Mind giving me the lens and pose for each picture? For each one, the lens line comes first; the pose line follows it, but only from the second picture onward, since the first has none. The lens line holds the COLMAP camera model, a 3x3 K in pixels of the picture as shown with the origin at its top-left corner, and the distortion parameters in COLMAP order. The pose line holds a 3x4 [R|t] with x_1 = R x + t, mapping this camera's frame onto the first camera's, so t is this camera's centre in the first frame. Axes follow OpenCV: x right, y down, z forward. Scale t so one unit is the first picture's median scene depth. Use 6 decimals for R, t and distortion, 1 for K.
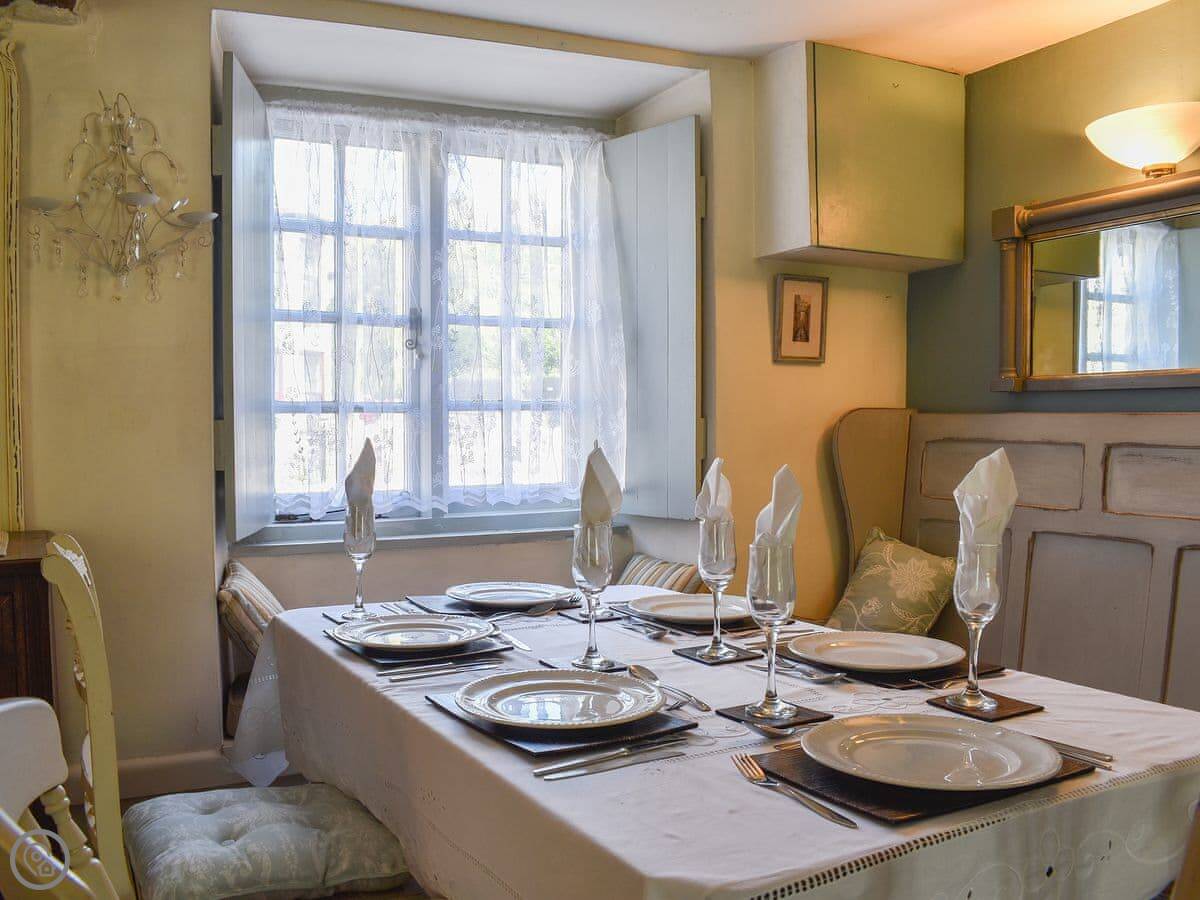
lens RADIAL K [[1071.2, 0, 574.5], [0, 1071.2, 450.7], [0, 0, 1]] dist [-0.098201, 0.008516]
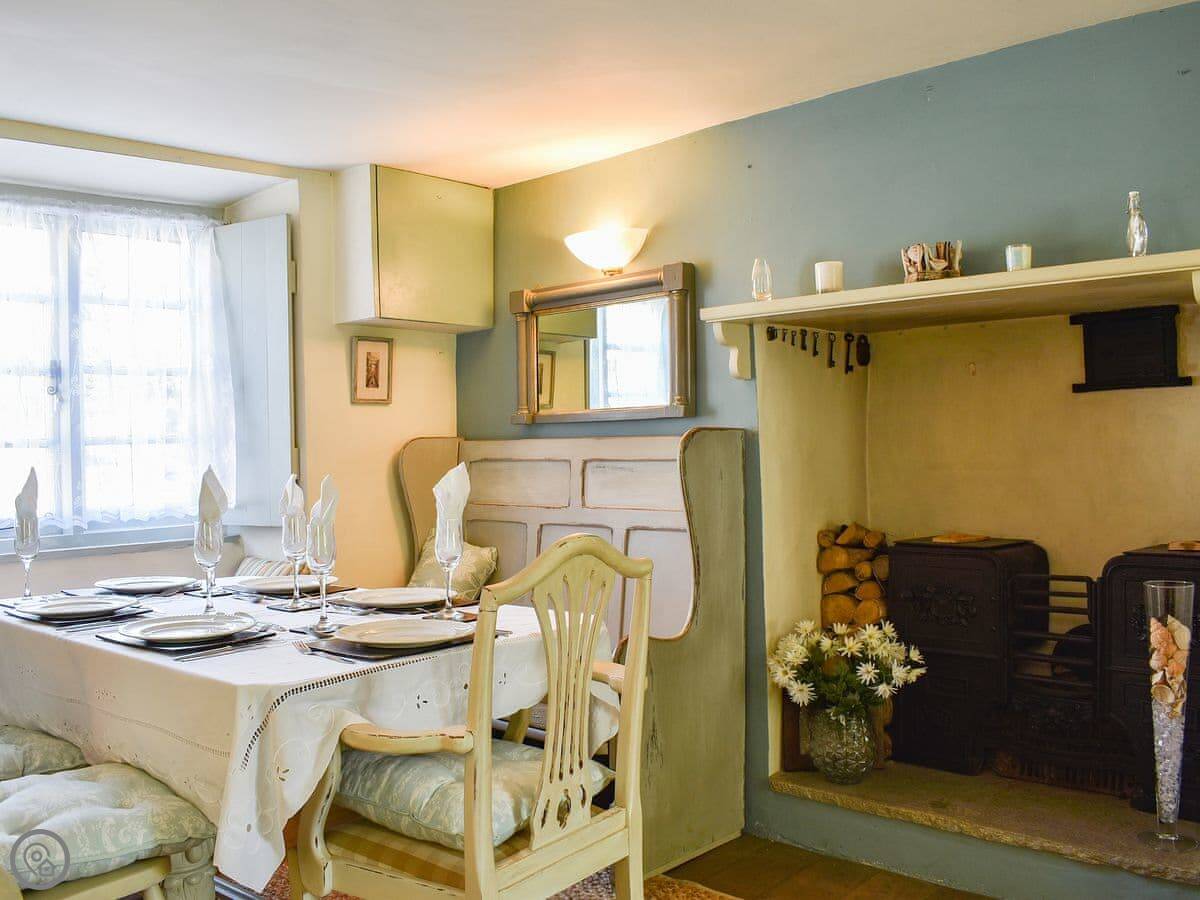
lens RADIAL K [[1071.2, 0, 574.5], [0, 1071.2, 450.7], [0, 0, 1]] dist [-0.098201, 0.008516]
pose [[0.940441, -0.019164, 0.339416, -0.000224], [0.028148, 0.999371, -0.021565, 0.010378], [-0.338789, 0.029834, 0.940389, -0.317448]]
